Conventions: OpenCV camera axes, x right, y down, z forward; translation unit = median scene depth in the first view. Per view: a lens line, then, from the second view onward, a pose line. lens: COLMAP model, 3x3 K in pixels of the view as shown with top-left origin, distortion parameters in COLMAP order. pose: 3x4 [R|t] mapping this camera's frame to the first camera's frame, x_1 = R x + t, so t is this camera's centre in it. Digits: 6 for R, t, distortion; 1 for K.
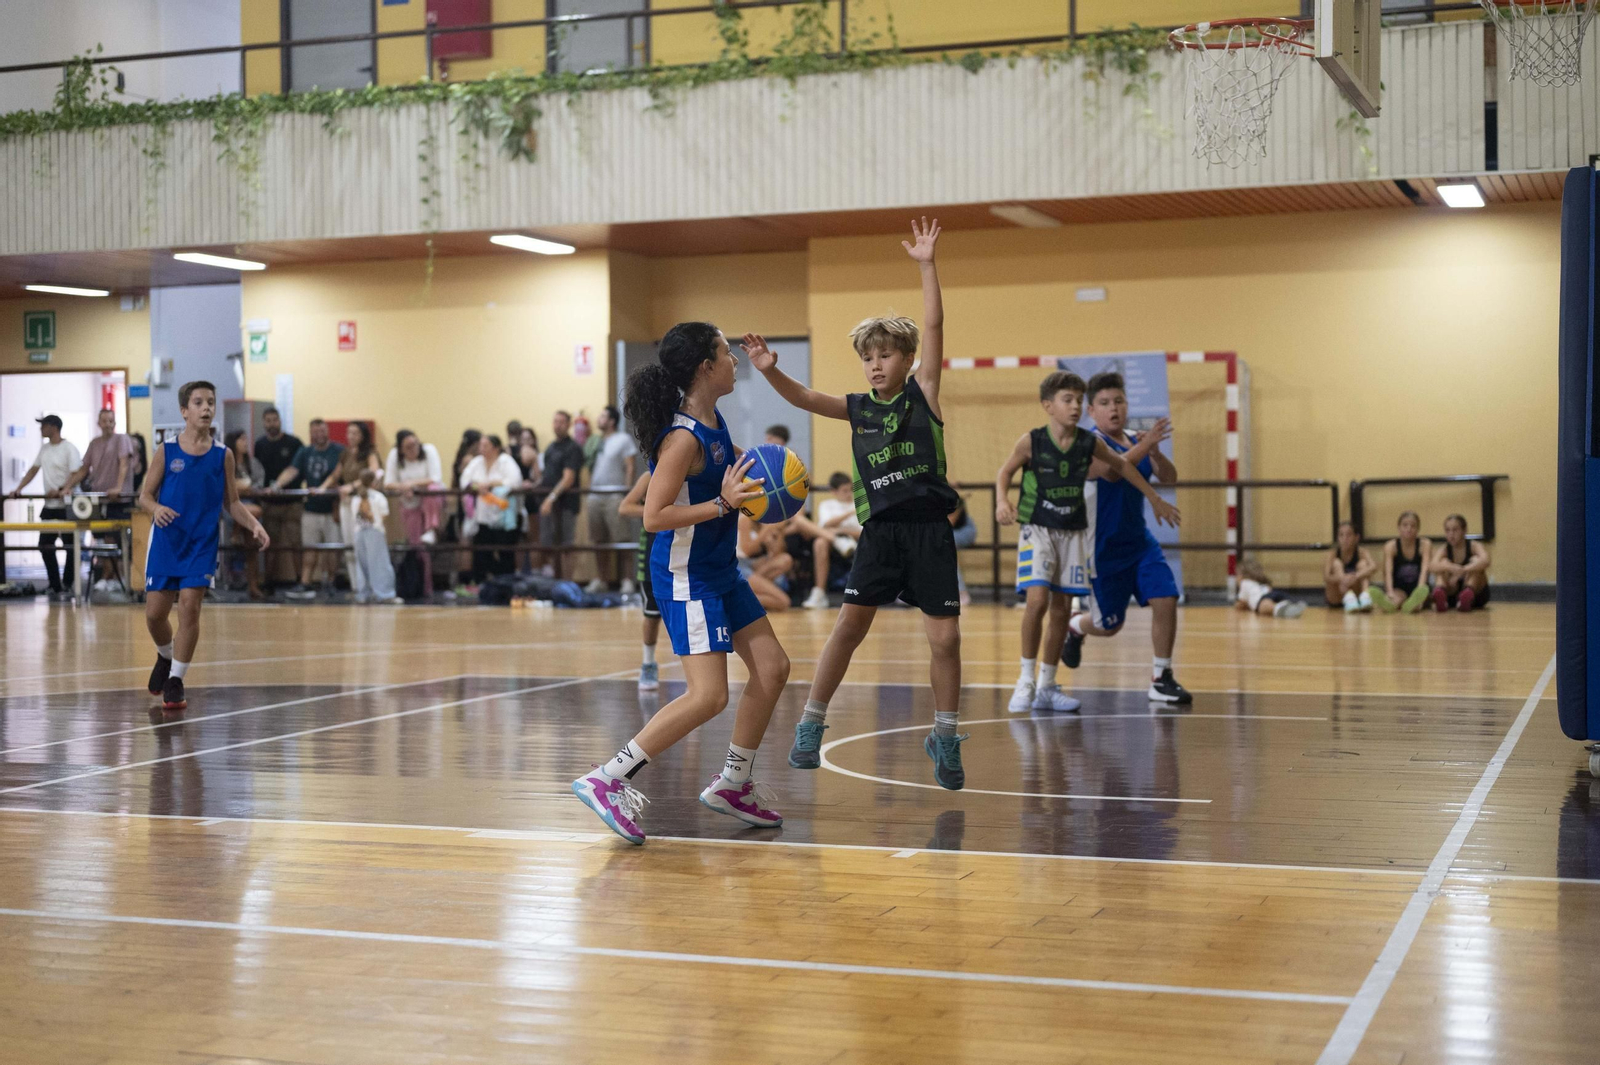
lens RADIAL K [[2334.3, 0, 808.8], [0, 2334.3, 520.0], [0, 0, 1]] dist [-0.012517, 0.000000]
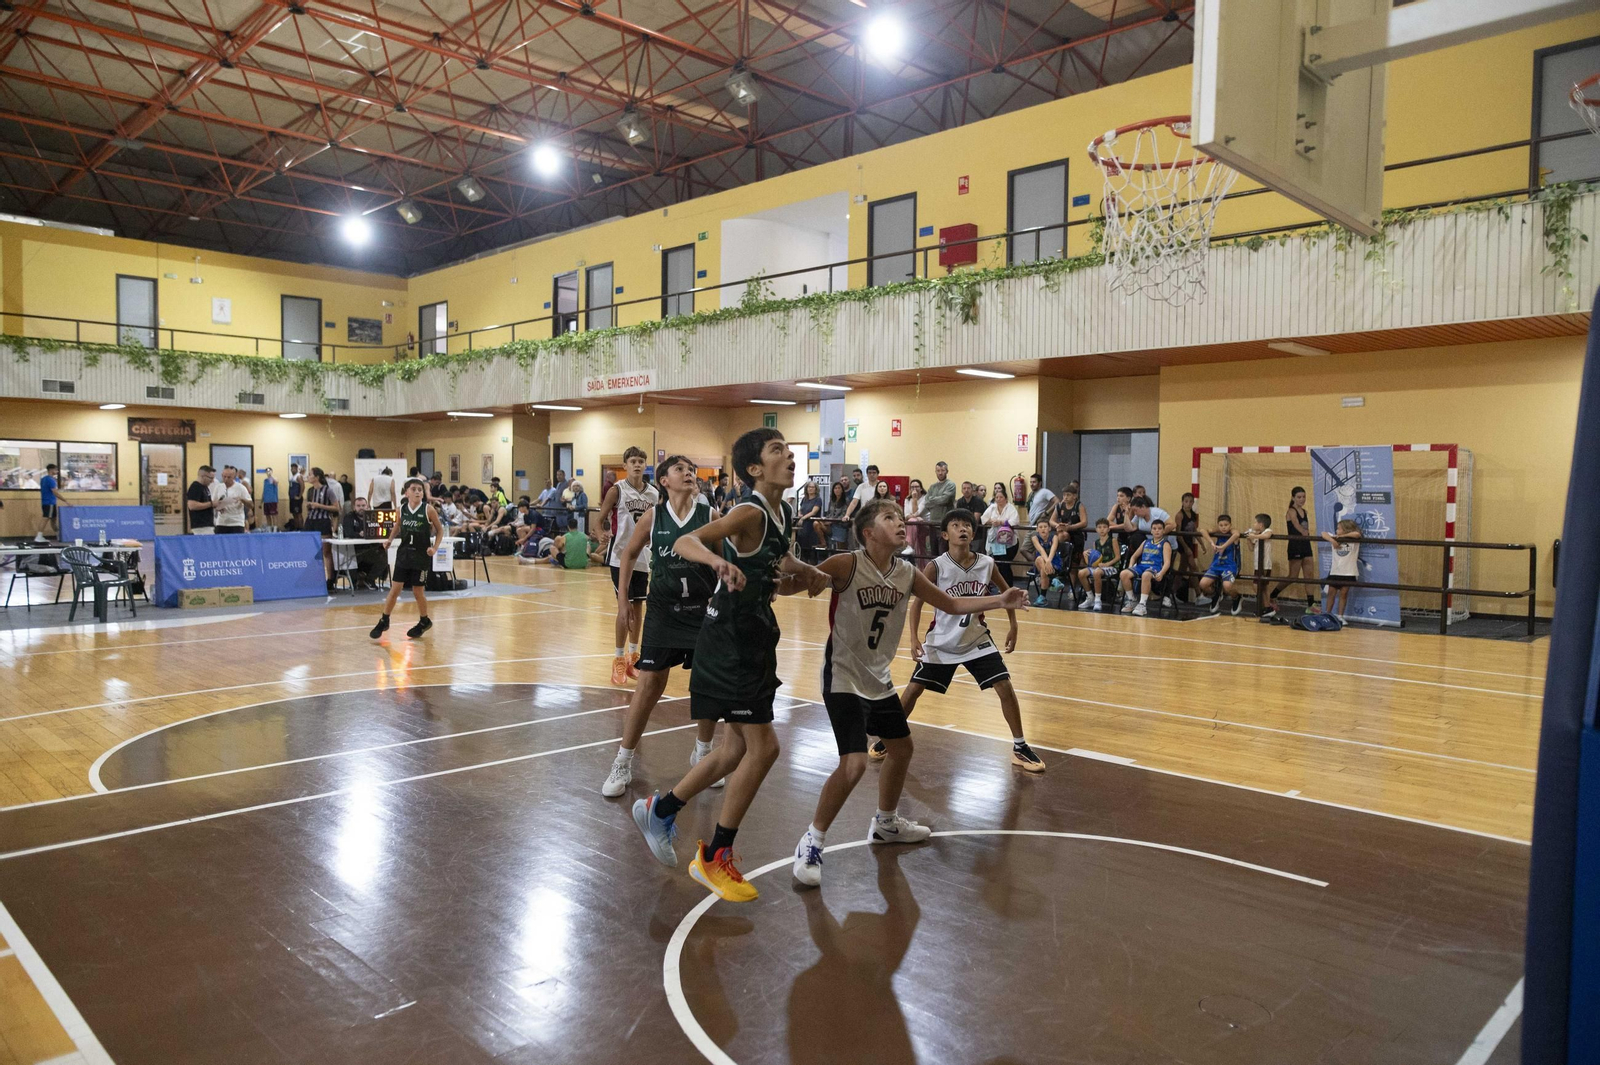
lens RADIAL K [[1115.5, 0, 782.7], [0, 1115.5, 535.3], [0, 0, 1]] dist [-0.035006, 0.023371]
pose [[0.904701, 0.039421, -0.424220, 0.098425], [-0.026448, 0.998986, 0.036429, -0.030709], [0.425226, -0.021738, 0.904826, 0.235881]]
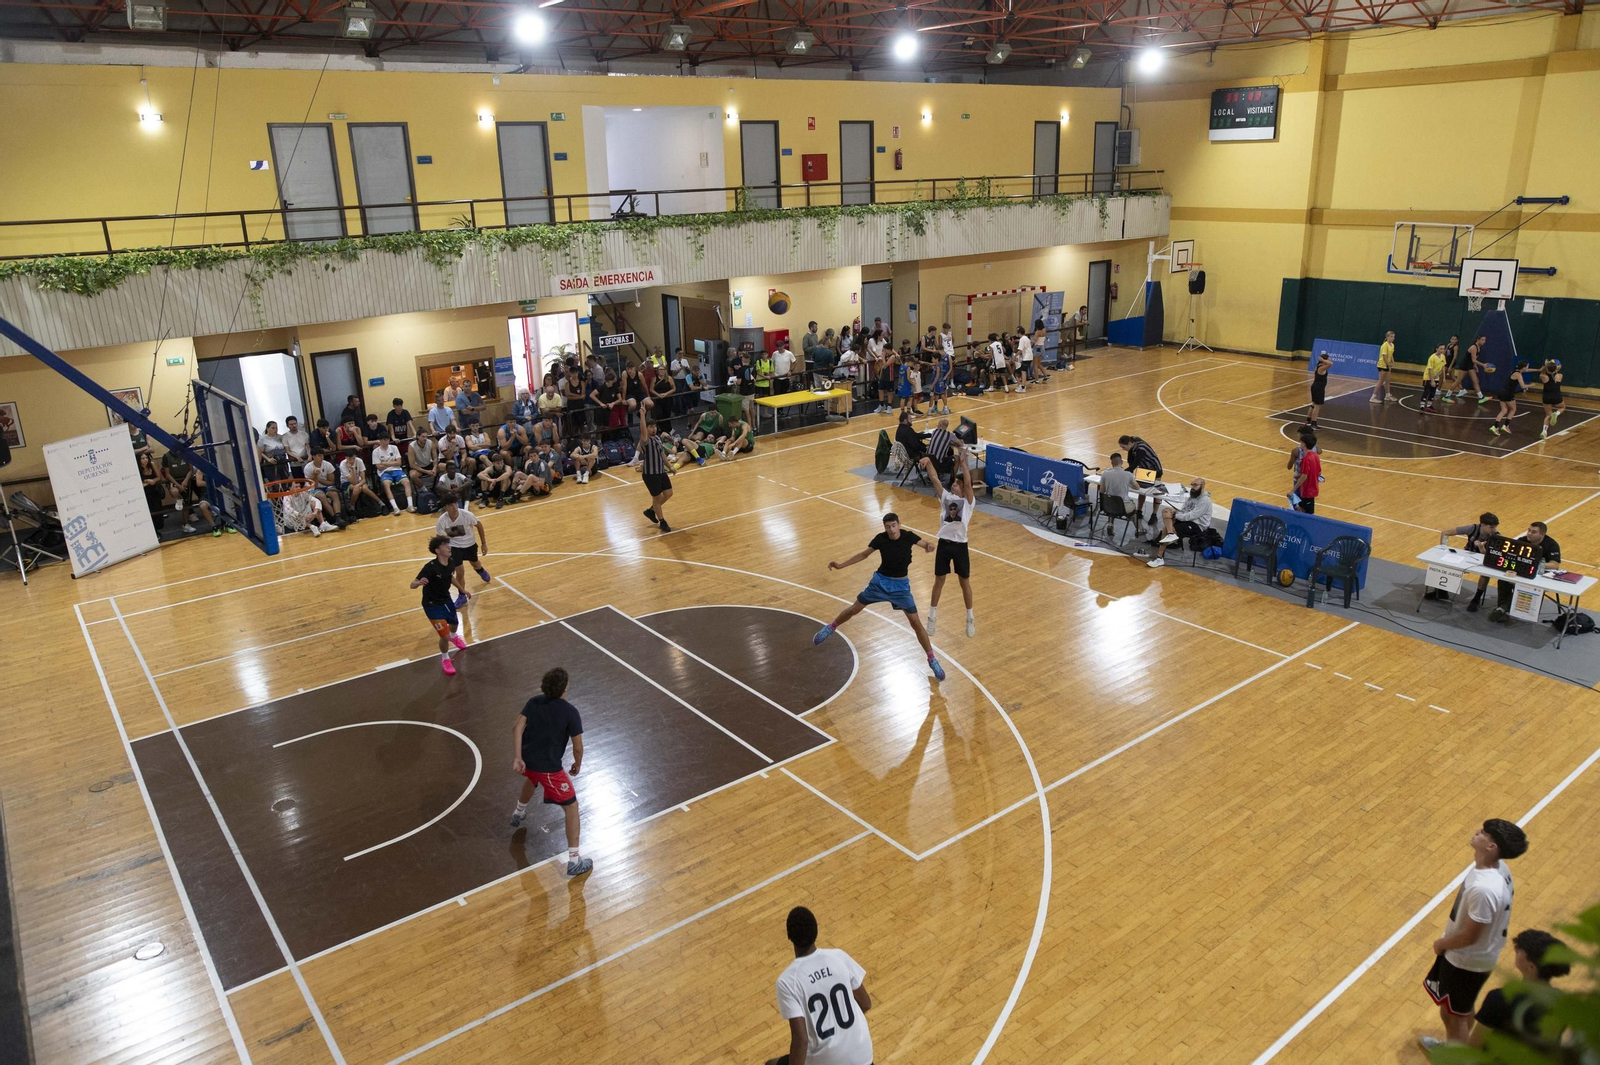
lens RADIAL K [[1115.5, 0, 818.3], [0, 1115.5, 526.3], [0, 0, 1]] dist [-0.035006, 0.023371]
pose [[0.519193, -0.270042, 0.810873, -1.389040], [0.033936, 0.954536, 0.296156, -0.224538], [-0.853983, -0.126244, 0.504753, 0.392927]]
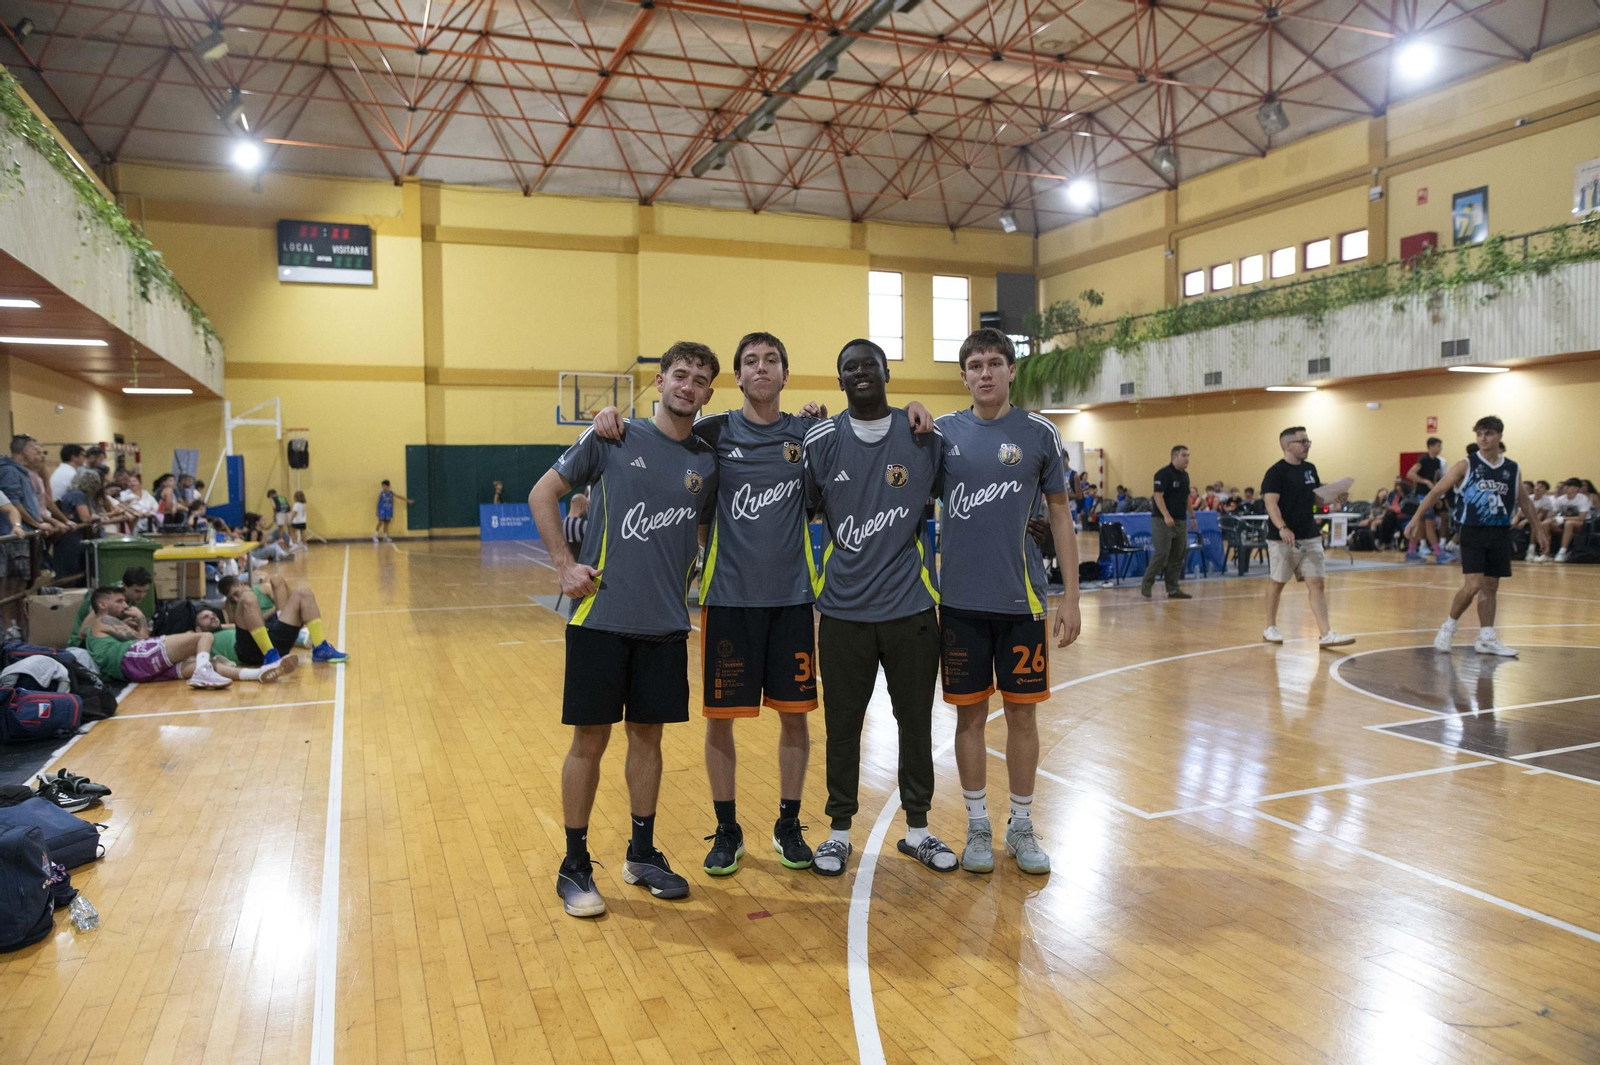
lens RADIAL K [[1115.5, 0, 797.7], [0, 1115.5, 528.9], [0, 0, 1]] dist [-0.035006, 0.023371]
pose [[-0.665292, -0.014597, 0.746441, -0.991772], [0.030203, 0.998464, 0.046446, -0.024921], [-0.745972, 0.053445, -0.663829, 1.185521]]
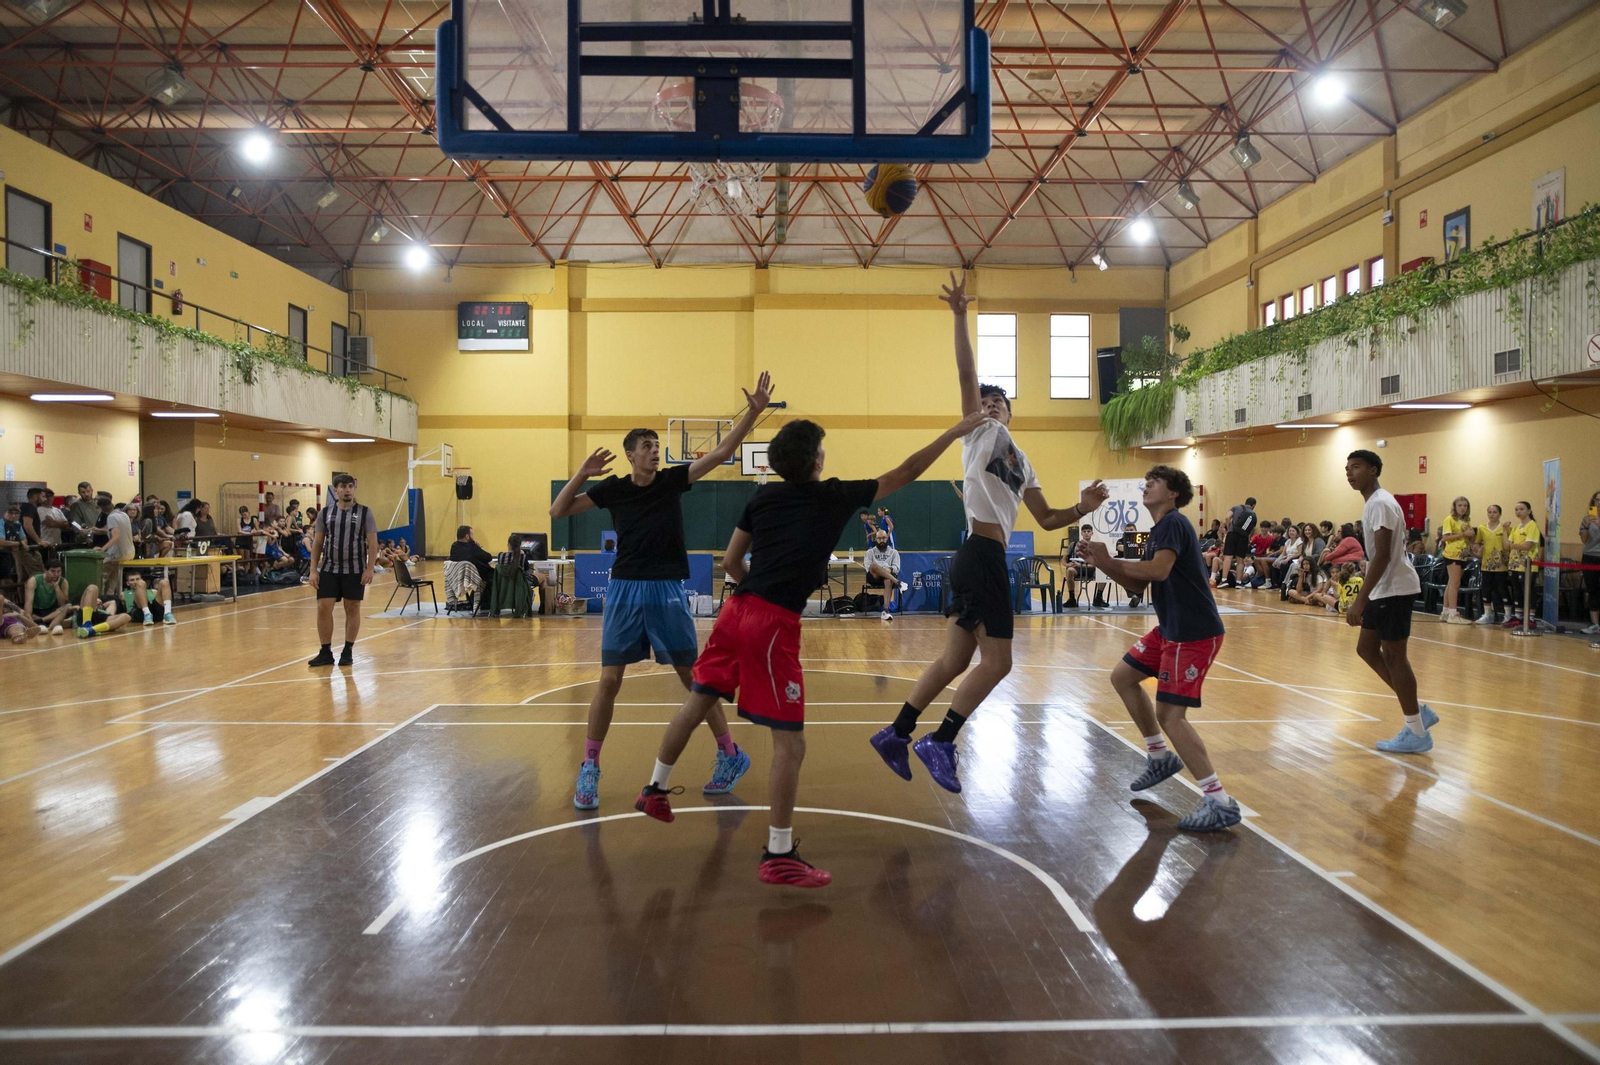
lens RADIAL K [[1115.5, 0, 776.8], [0, 1115.5, 513.2], [0, 0, 1]] dist [-0.035006, 0.023371]
pose [[-0.360075, 0.007725, 0.932892, -1.295333], [0.019079, 0.999818, -0.000916, -0.023046], [-0.932728, 0.017469, -0.360156, 0.930417]]
